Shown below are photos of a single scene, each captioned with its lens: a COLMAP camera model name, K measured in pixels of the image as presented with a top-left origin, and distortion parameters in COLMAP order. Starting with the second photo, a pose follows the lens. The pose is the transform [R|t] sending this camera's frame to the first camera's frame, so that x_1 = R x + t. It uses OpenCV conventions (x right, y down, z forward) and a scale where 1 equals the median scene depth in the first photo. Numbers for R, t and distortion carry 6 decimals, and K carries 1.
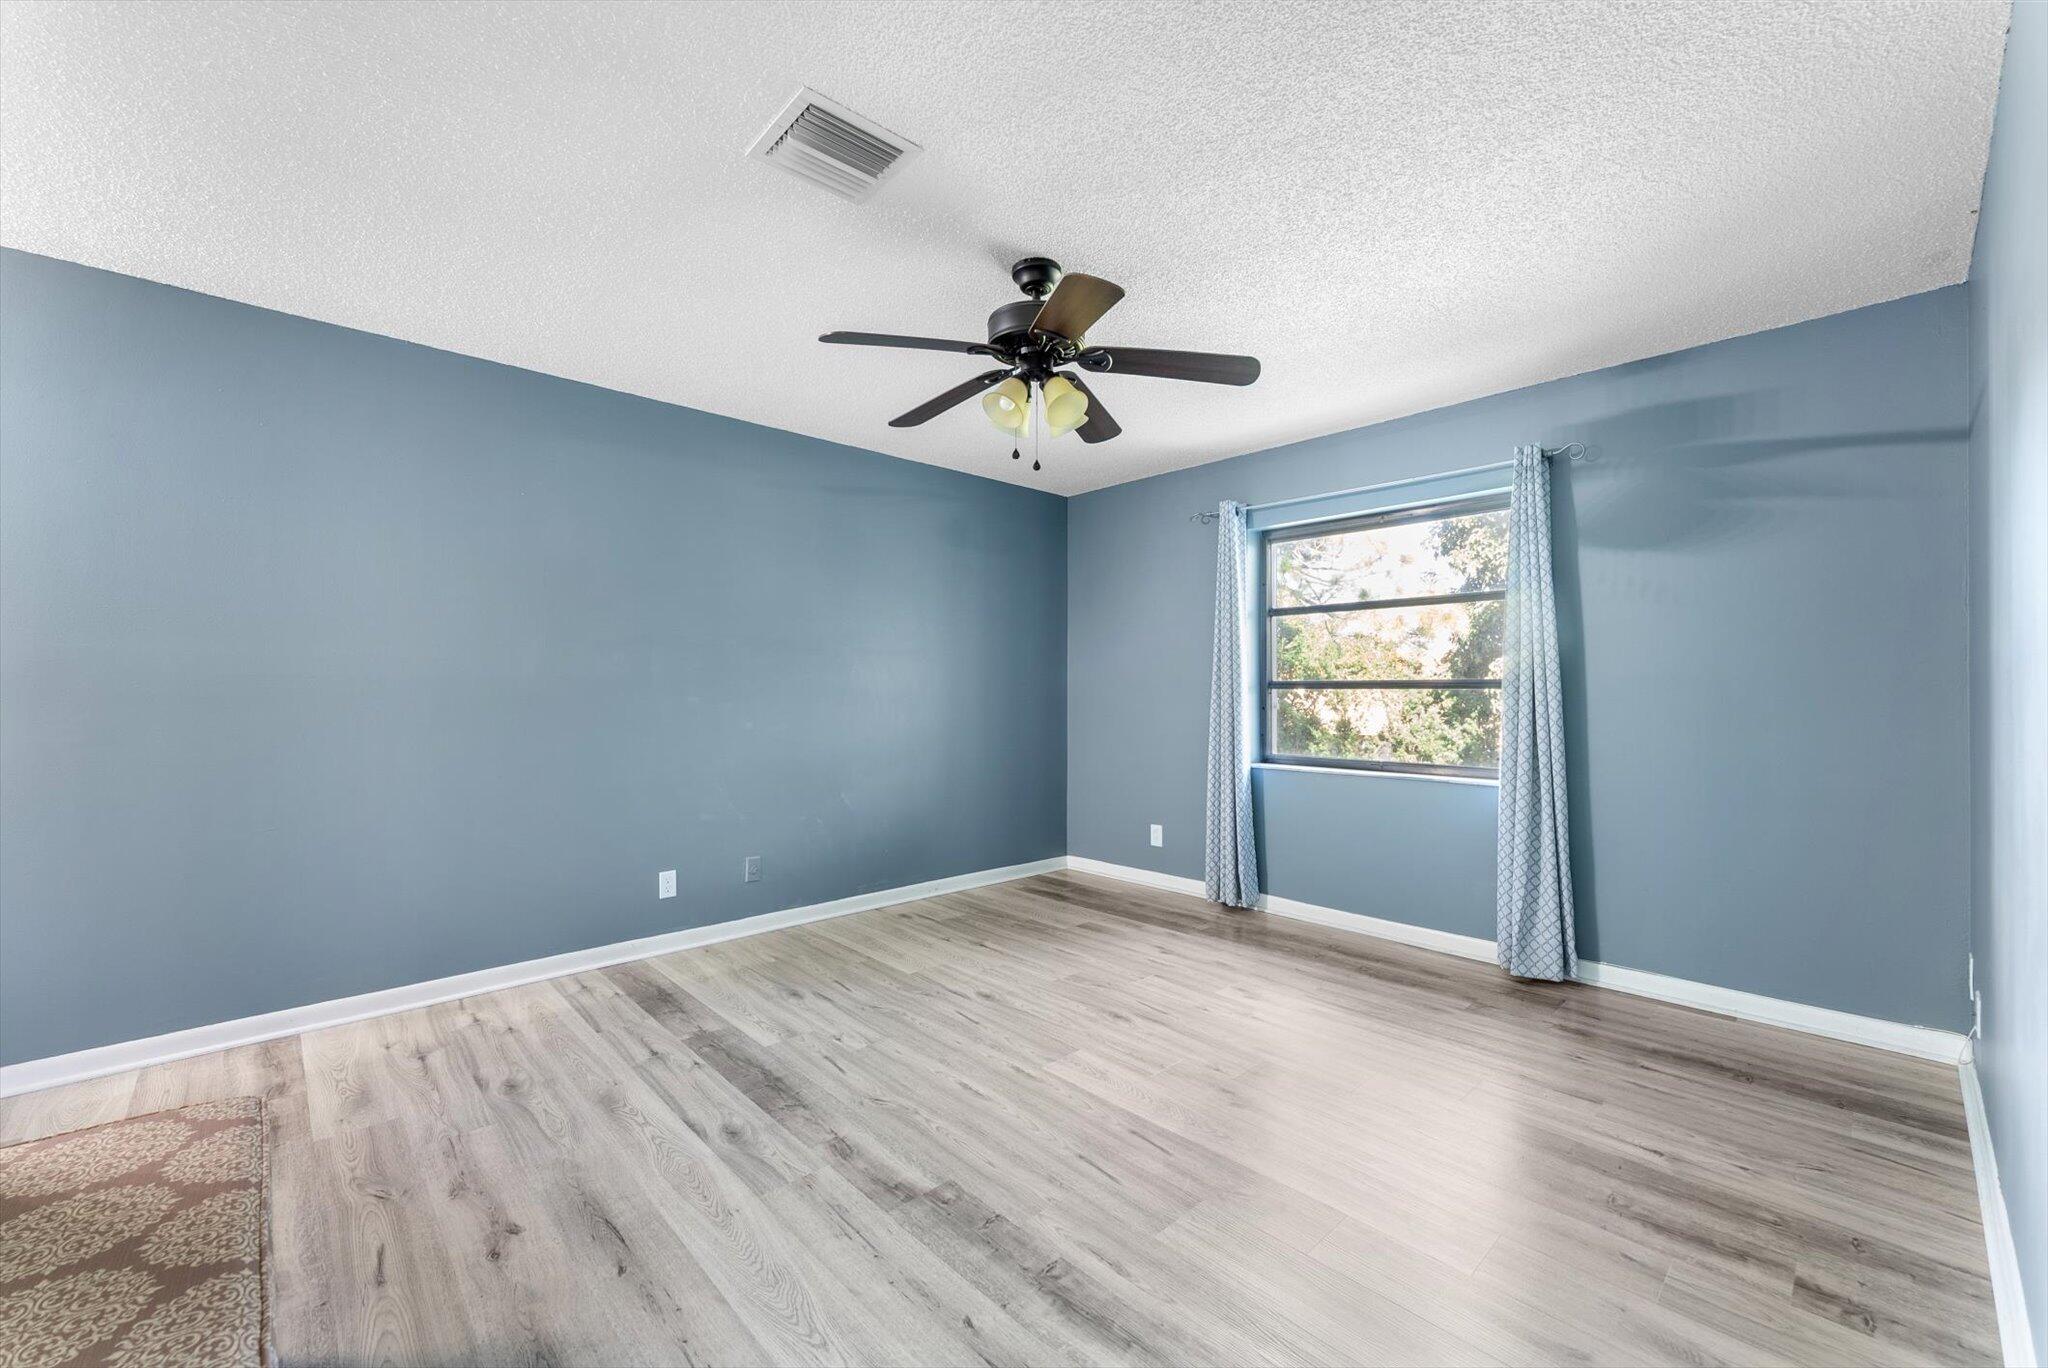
lens RADIAL K [[820.5, 0, 1024.0], [0, 820.5, 684.0], [0, 0, 1]] dist [0.000850, 0.000254]
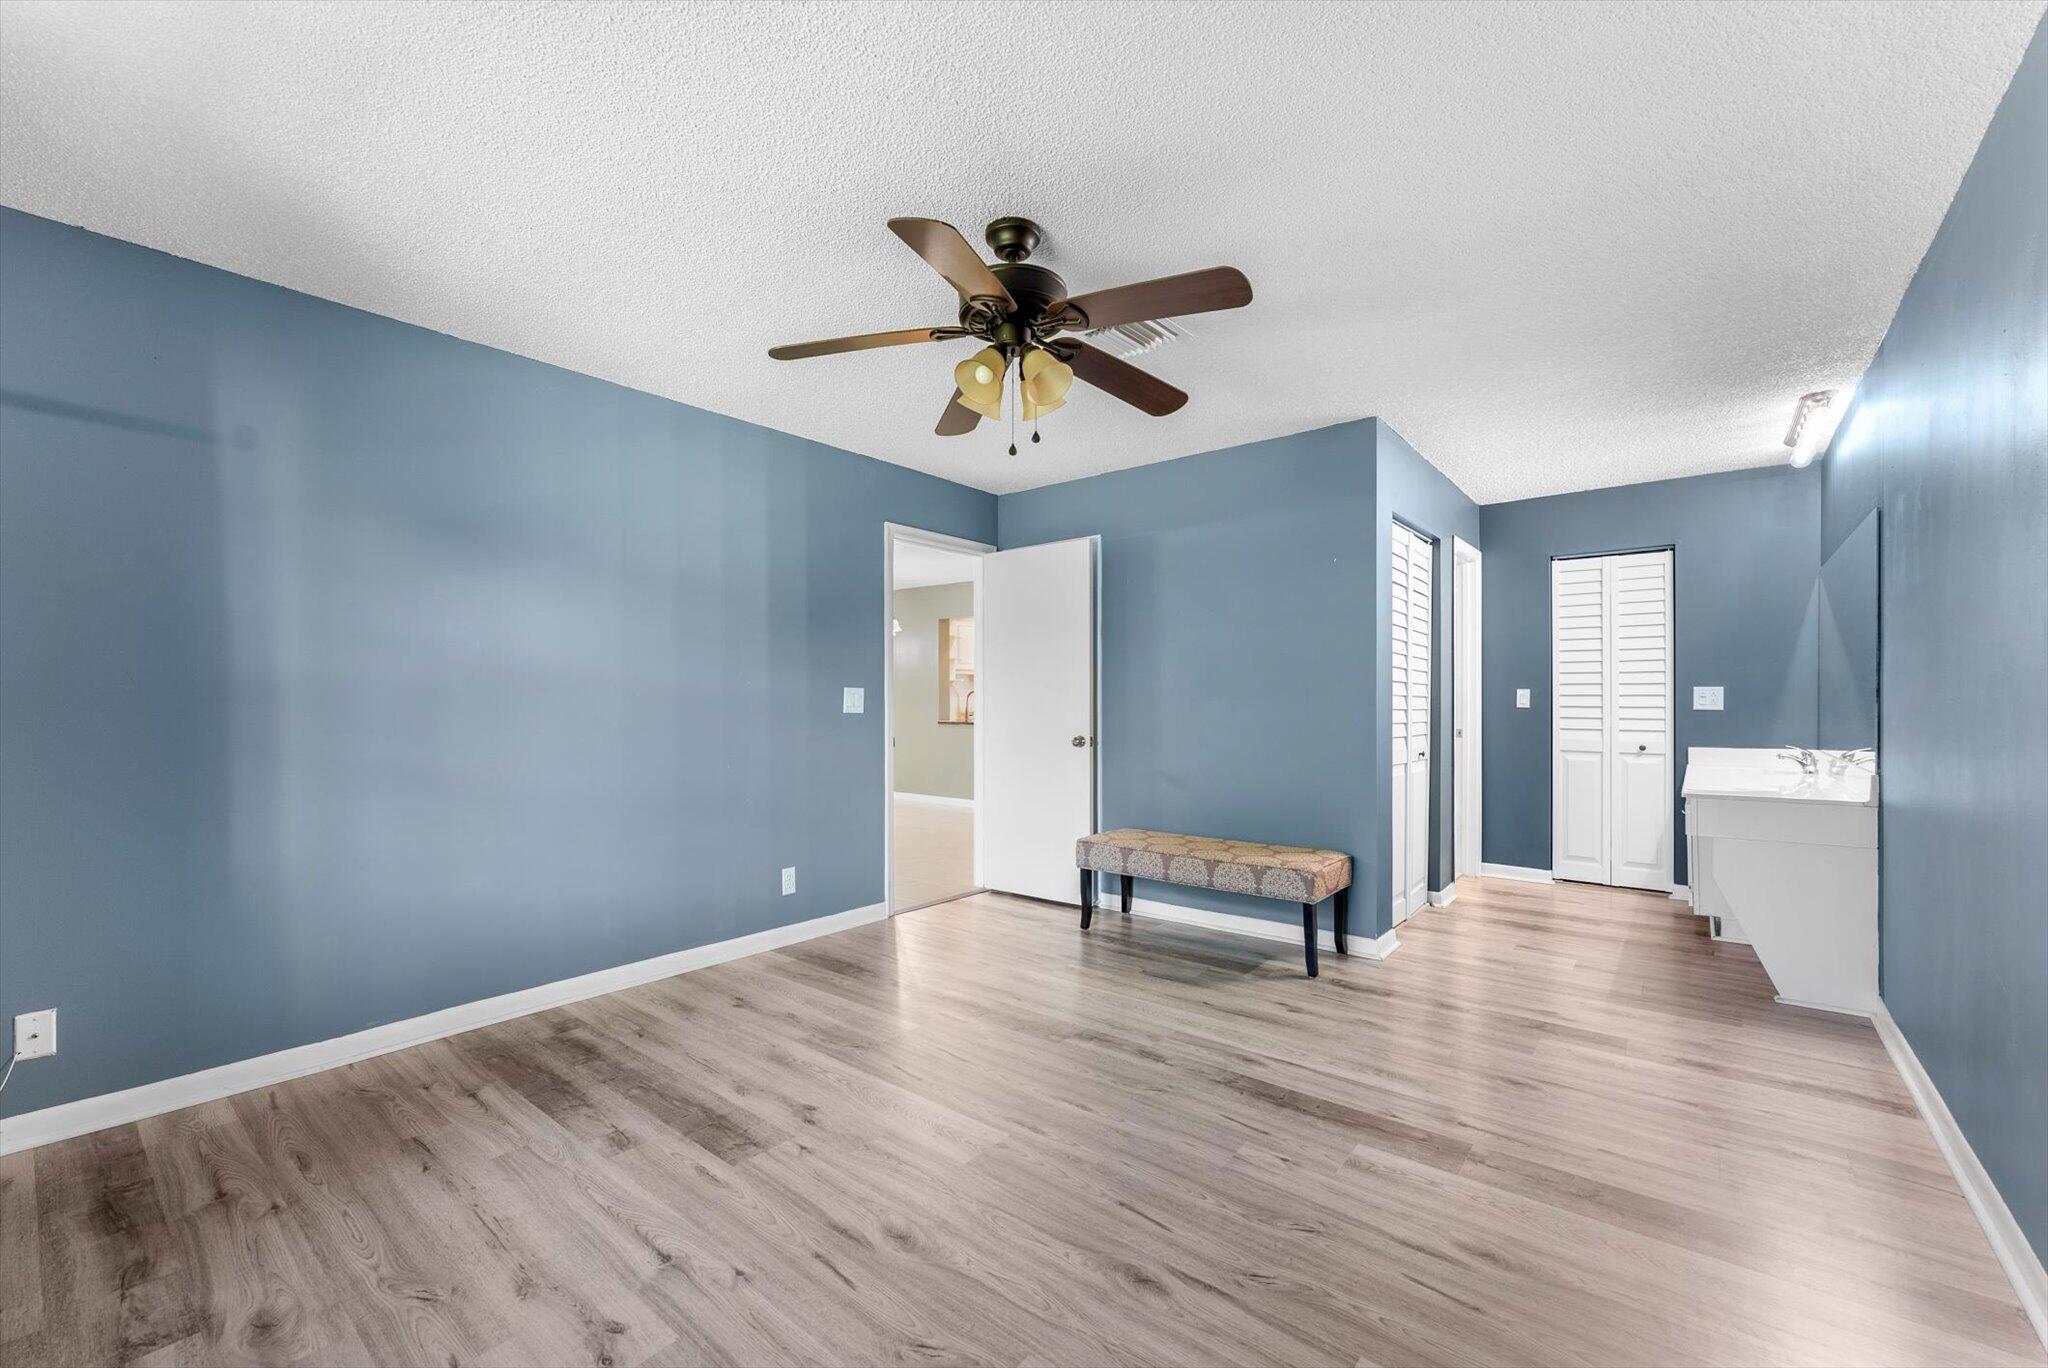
lens RADIAL K [[820.5, 0, 1024.0], [0, 820.5, 684.0], [0, 0, 1]] dist [0.000850, 0.000254]
pose [[-0.990760, -0.002803, -0.135595, 0.128254], [0.001042, 0.999599, -0.028281, 0.016325], [0.135620, -0.028161, -0.990361, 1.909281]]
